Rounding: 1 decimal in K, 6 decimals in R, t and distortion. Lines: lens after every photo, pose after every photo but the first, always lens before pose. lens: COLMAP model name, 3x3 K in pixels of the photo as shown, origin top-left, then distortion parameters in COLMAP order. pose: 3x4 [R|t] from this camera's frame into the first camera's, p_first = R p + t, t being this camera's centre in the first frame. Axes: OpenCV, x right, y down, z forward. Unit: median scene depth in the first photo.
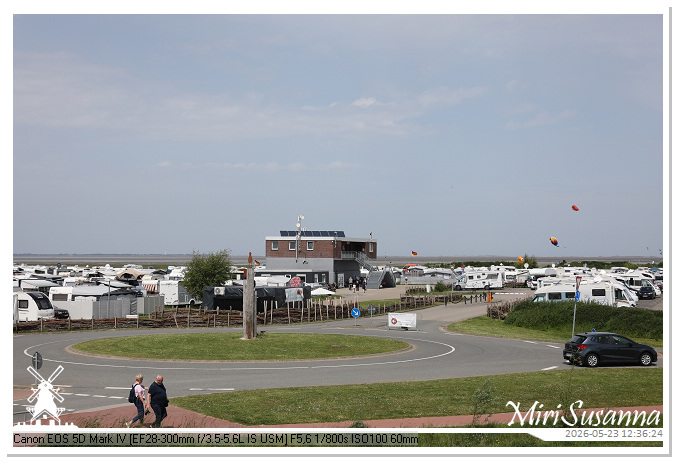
lens RADIAL K [[1171.7, 0, 340.0], [0, 1171.7, 231.4], [0, 0, 1]] dist [-0.058416, 0.000000]
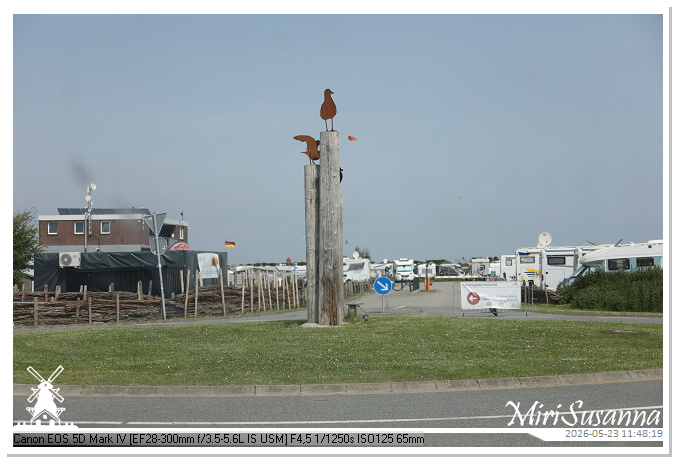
lens RADIAL K [[1172.1, 0, 338.6], [0, 1172.1, 232.8], [0, 0, 1]] dist [0.101245, 0.000000]
pose [[0.965173, -0.010093, 0.261417, -0.118006], [0.015492, 0.999707, -0.018602, 0.048093], [-0.261153, 0.022004, 0.965047, 0.446096]]
